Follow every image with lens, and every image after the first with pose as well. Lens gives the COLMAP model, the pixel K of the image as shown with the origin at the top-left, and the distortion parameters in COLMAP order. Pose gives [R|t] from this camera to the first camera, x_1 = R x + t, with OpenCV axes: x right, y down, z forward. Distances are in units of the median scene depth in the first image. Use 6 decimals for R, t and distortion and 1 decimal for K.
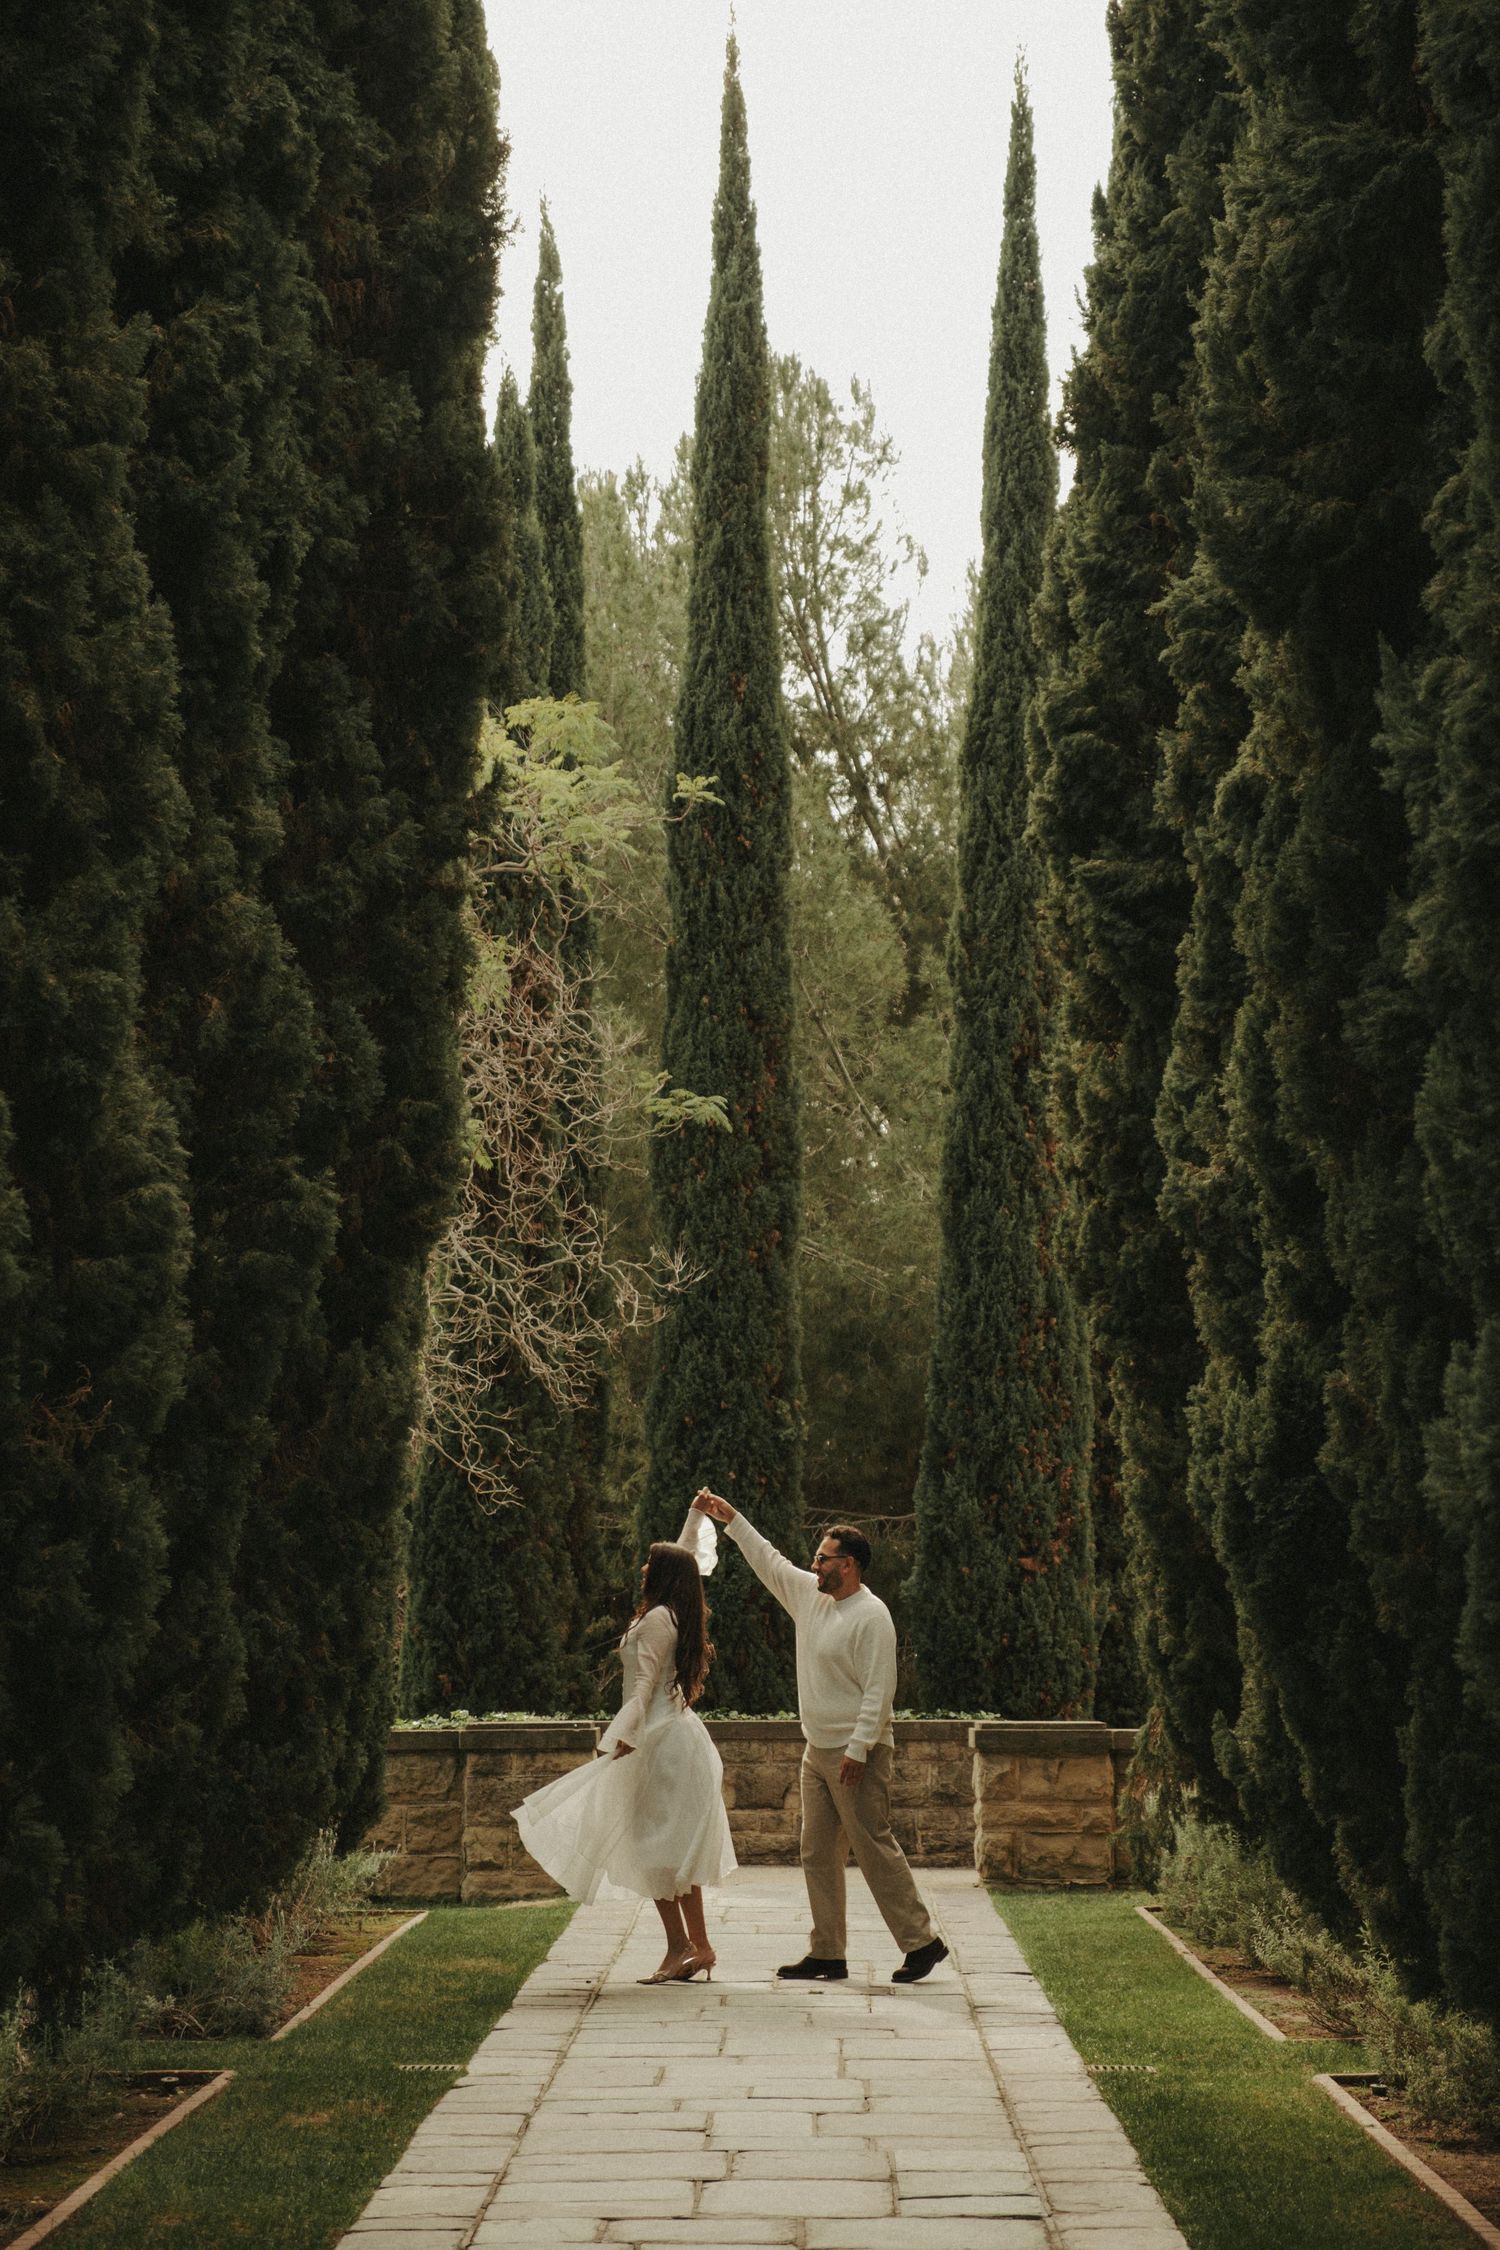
lens RADIAL K [[4821.9, 0, 716.8], [0, 4821.9, 1127.5], [0, 0, 1]] dist [0.430651, 0.296650]
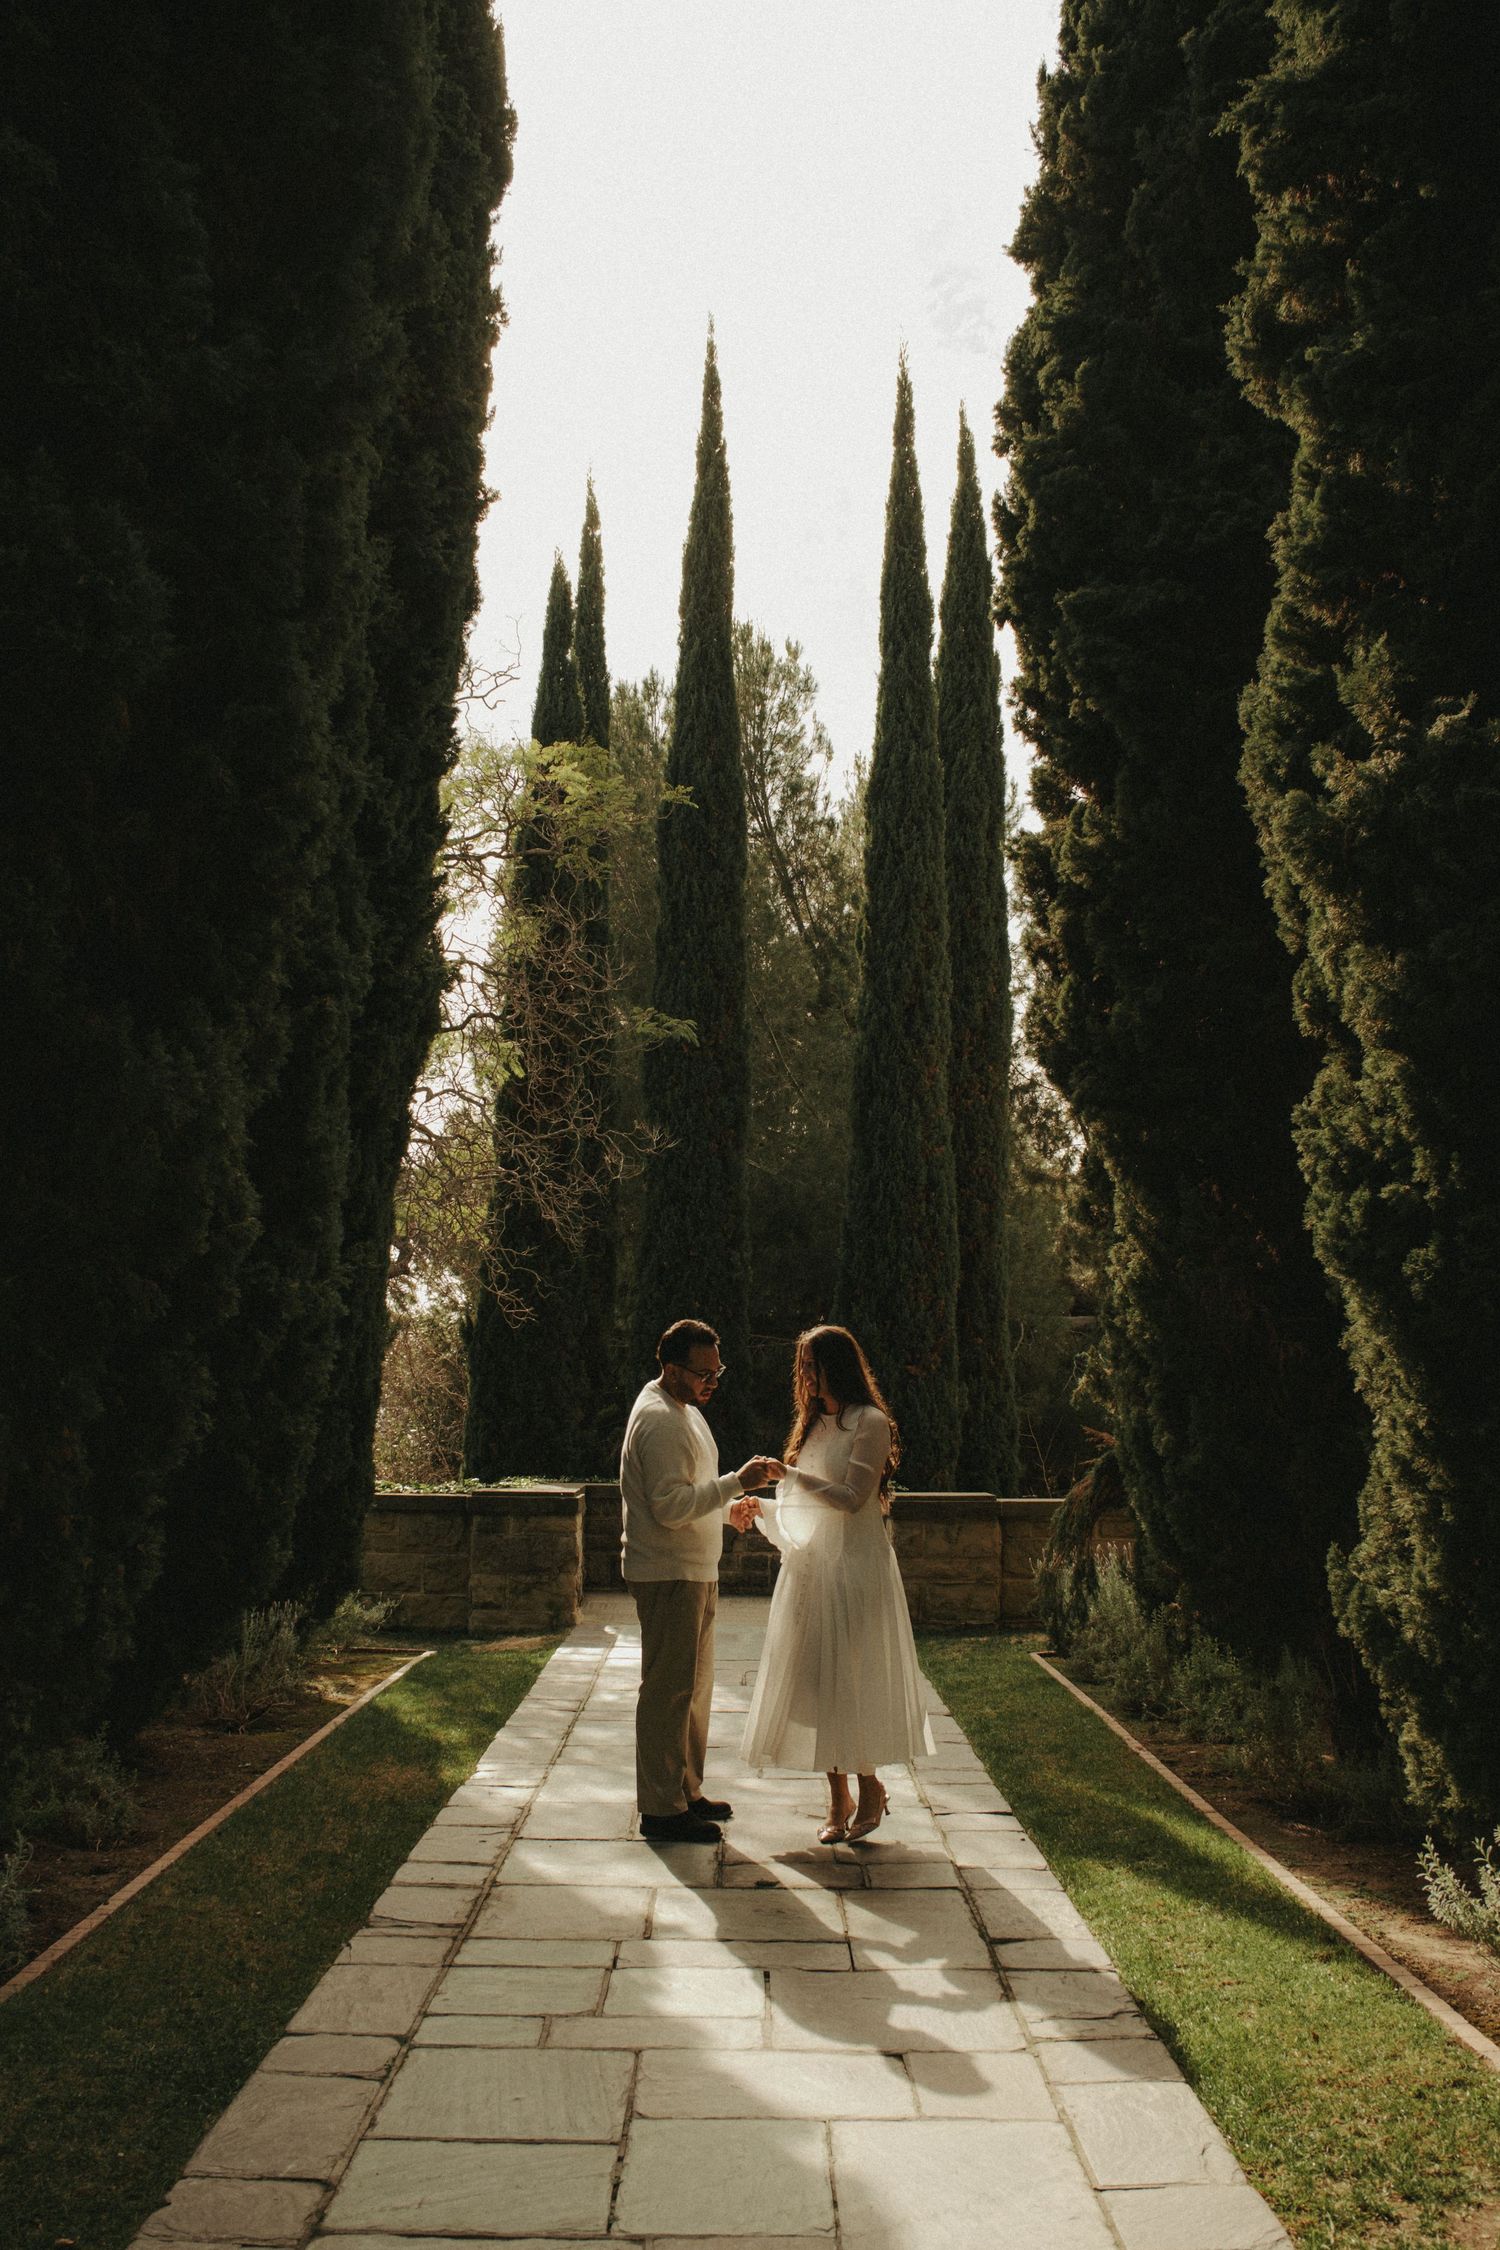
lens RADIAL K [[1915.4, 0, 725.1], [0, 1915.4, 1124.1], [0, 0, 1]] dist [-0.220010, 0.327988]
pose [[0.999874, 0.013246, 0.008761, 0.005587], [-0.012848, 0.998952, -0.043931, 0.044674], [-0.009334, 0.043813, 0.998996, 0.457215]]
